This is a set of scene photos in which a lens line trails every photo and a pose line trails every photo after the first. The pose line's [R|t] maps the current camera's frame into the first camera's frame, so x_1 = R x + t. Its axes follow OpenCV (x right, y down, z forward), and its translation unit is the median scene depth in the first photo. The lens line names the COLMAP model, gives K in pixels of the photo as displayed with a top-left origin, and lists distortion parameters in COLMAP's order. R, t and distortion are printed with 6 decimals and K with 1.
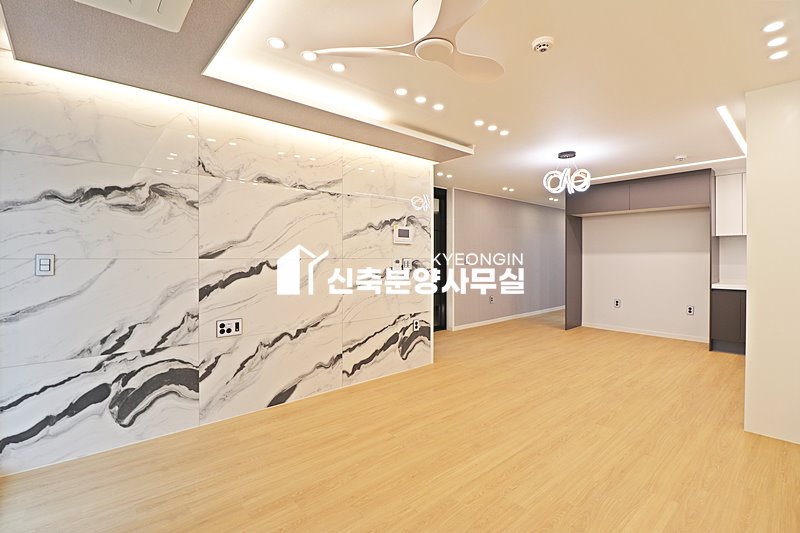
lens RADIAL K [[370.3, 0, 404.2], [0, 370.3, 259.0], [0, 0, 1]] dist [-0.004890, -0.011435]
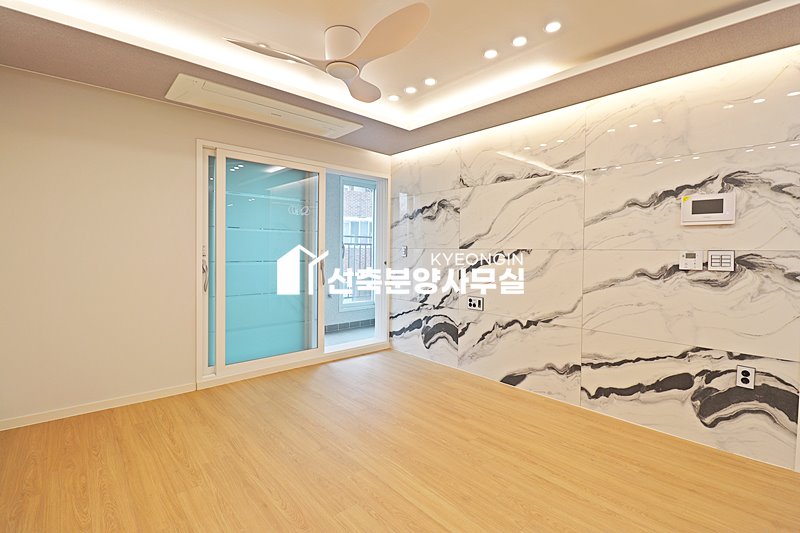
lens RADIAL K [[370.3, 0, 404.4], [0, 370.3, 258.3], [0, 0, 1]] dist [-0.004890, -0.011435]
pose [[0.014434, 0.023103, -0.999629, 0.711530], [-0.013330, 0.999649, 0.022911, 0.004728], [0.999807, 0.012994, 0.014737, 0.659813]]
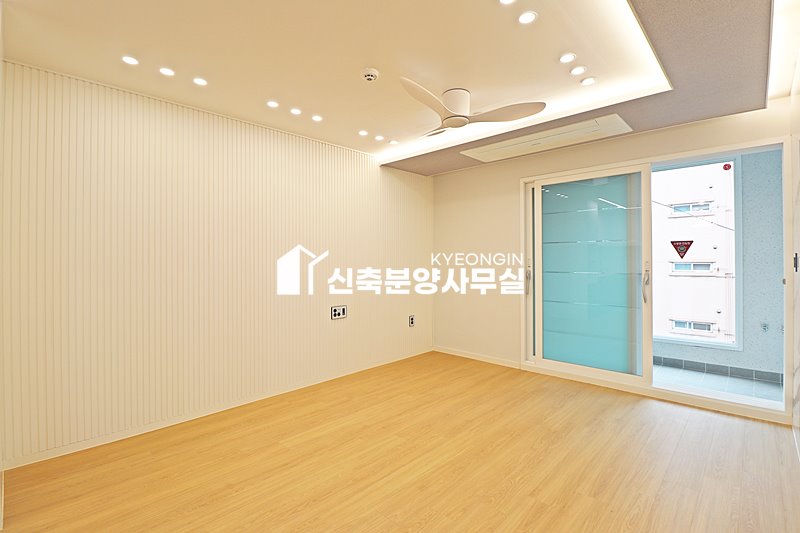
lens RADIAL K [[370.3, 0, 402.4], [0, 370.3, 259.9], [0, 0, 1]] dist [-0.004890, -0.011435]
pose [[-0.997291, 0.005087, -0.073379, 0.229826], [0.004968, 0.999986, 0.001801, -0.000042], [0.073387, 0.001431, -0.997302, 1.388556]]
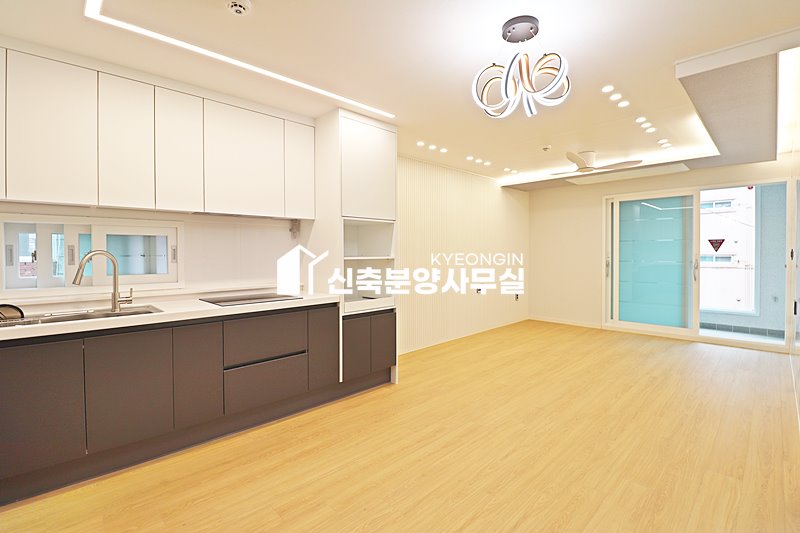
lens RADIAL K [[370.3, 0, 401.4], [0, 370.3, 260.5], [0, 0, 1]] dist [-0.004890, -0.011435]
pose [[-0.999094, 0.007211, -0.041949, 0.807381], [0.006256, 0.999719, 0.022860, -0.006359], [0.042102, 0.022577, -0.998858, 1.935257]]
